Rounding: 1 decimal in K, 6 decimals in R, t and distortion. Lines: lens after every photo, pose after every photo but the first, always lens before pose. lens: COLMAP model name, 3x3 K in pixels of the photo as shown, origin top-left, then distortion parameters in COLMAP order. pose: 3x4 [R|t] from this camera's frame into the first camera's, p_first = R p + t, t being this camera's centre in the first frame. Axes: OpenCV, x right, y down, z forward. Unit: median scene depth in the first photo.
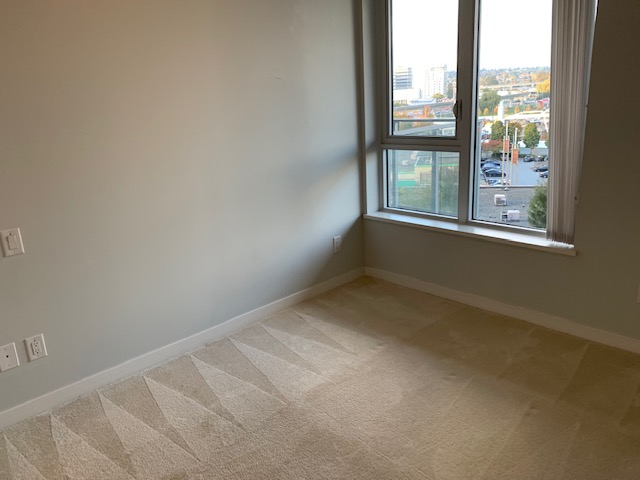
lens RADIAL K [[493.9, 0, 317.2], [0, 493.9, 232.0], [0, 0, 1]] dist [0.005456, -0.011659]
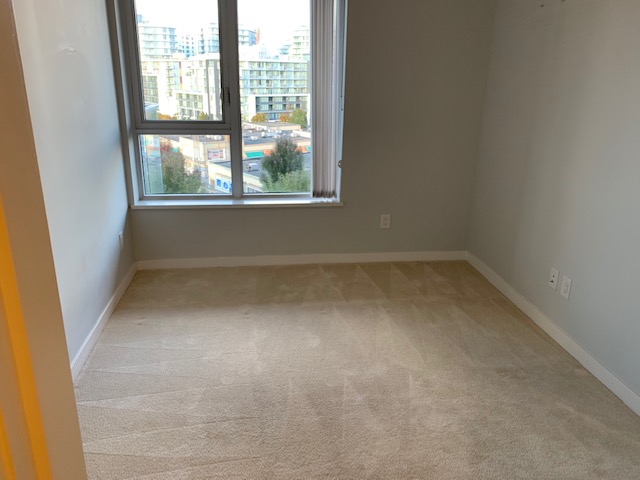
lens RADIAL K [[493.9, 0, 317.2], [0, 493.9, 232.0], [0, 0, 1]] dist [0.005456, -0.011659]
pose [[0.593493, -0.185146, 0.783254, -0.508916], [0.171064, 0.979963, 0.102024, -0.025749], [-0.786450, 0.073436, 0.613273, 0.176909]]
